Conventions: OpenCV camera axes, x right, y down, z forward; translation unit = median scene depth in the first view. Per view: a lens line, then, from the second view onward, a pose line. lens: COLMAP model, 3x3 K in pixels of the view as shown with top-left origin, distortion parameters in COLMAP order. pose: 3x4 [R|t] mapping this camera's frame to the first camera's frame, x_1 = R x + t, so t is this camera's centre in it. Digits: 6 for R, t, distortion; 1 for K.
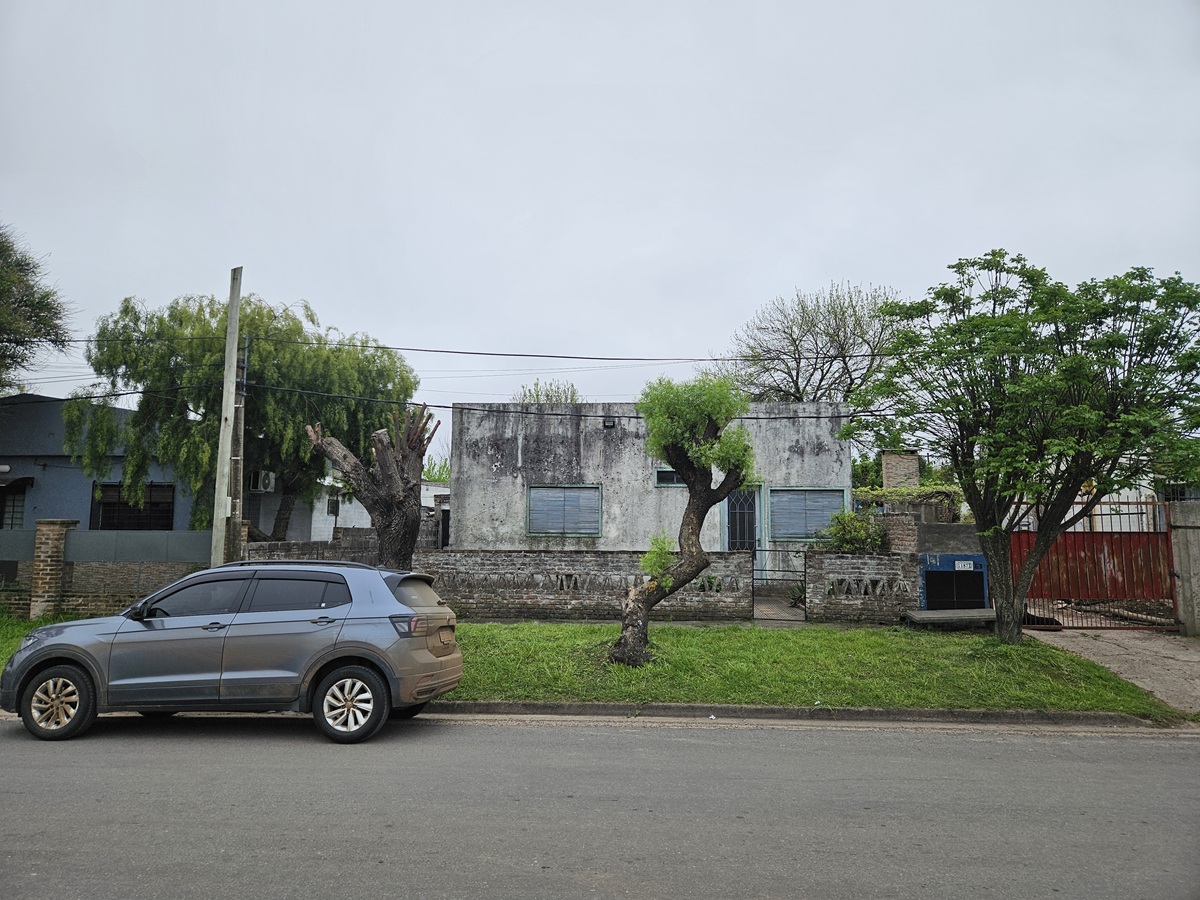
lens RADIAL K [[812.2, 0, 592.4], [0, 812.2, 457.6], [0, 0, 1]] dist [0.104584, -0.106715]
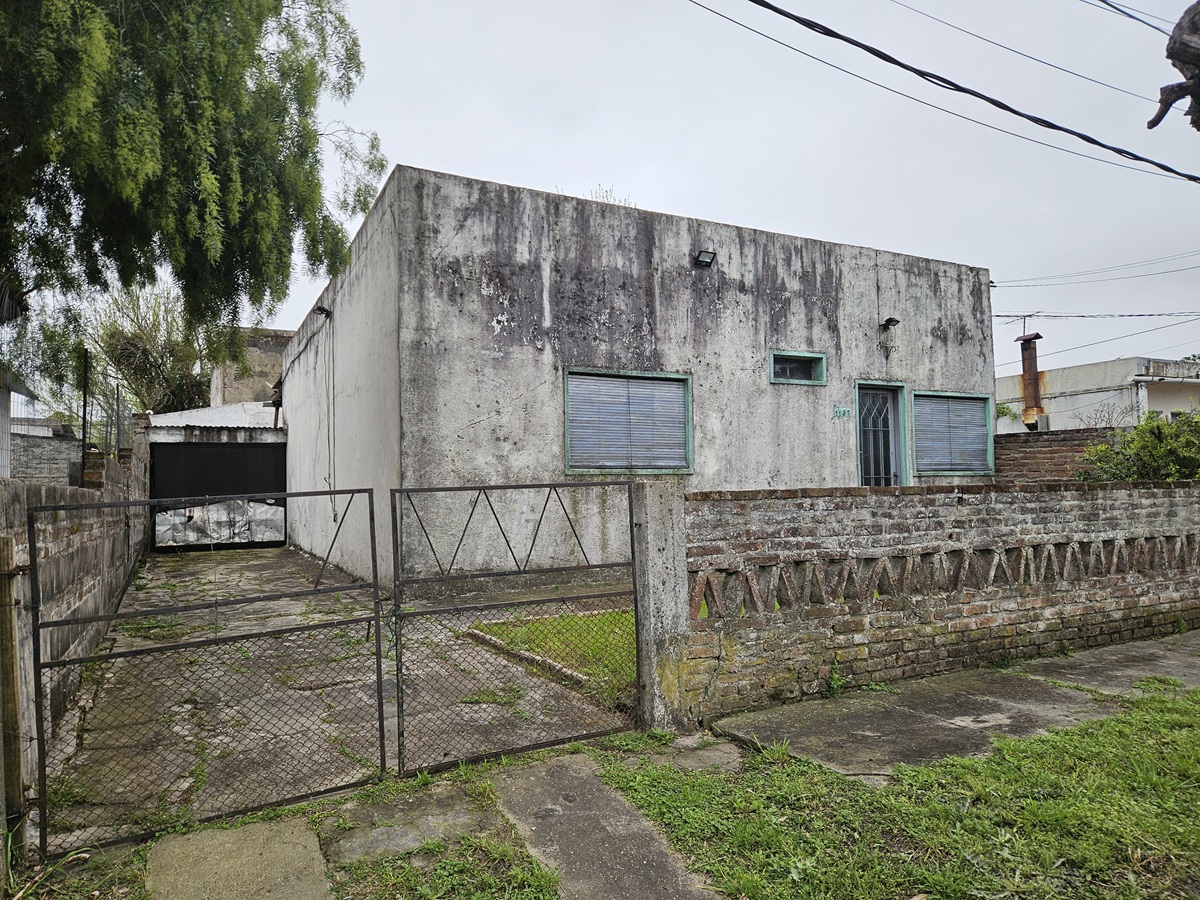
lens RADIAL K [[803.7, 0, 601.8], [0, 803.7, 461.0], [0, 0, 1]] dist [0.091882, -0.095623]
pose [[0.844989, -0.003904, 0.534769, -0.316882], [-0.020630, 0.998991, 0.039891, 0.069774], [-0.534385, -0.044740, 0.844056, 0.592617]]
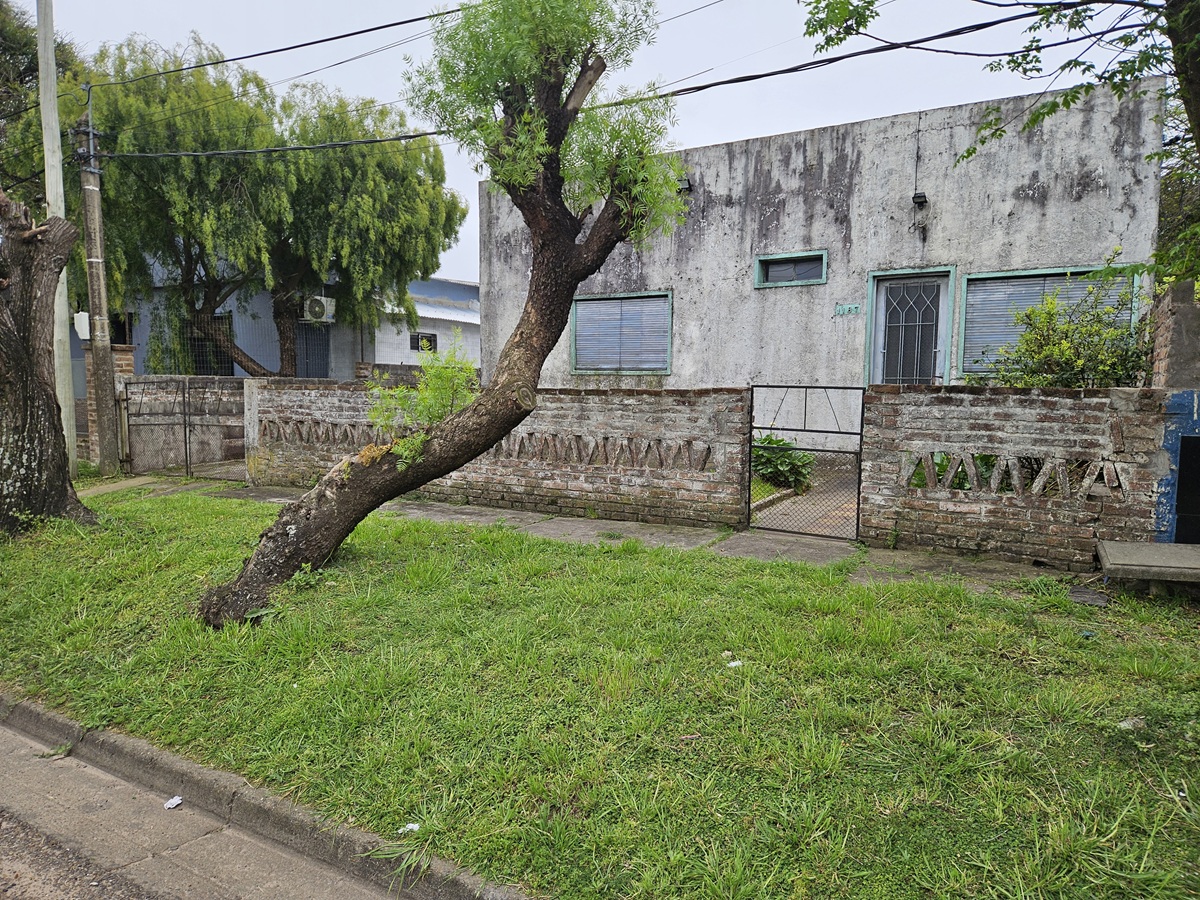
lens RADIAL K [[812.2, 0, 592.4], [0, 812.2, 457.6], [0, 0, 1]] dist [0.104584, -0.106715]
pose [[0.885445, 0.041733, -0.462868, 0.252952], [0.038639, 0.985901, 0.162804, 0.055765], [0.463136, -0.162039, 0.871349, 0.407994]]
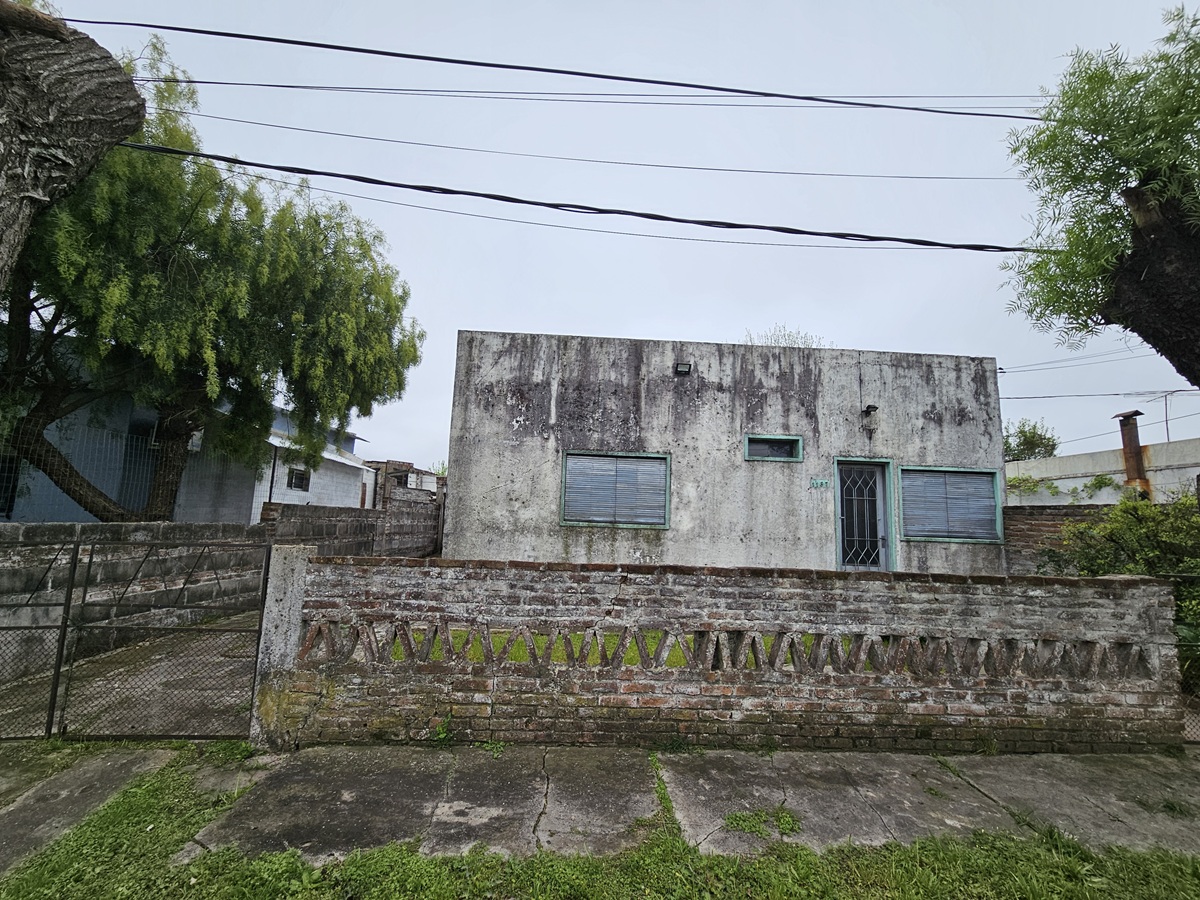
lens RADIAL K [[500.2, 0, 601.3], [0, 500.2, 457.8], [0, 0, 1]] dist [-0.004855, 0.003271]
pose [[0.993980, 0.039887, 0.102041, -0.091817], [-0.036271, 0.998655, -0.037055, 0.054715], [-0.103382, 0.033130, 0.994090, 0.580734]]
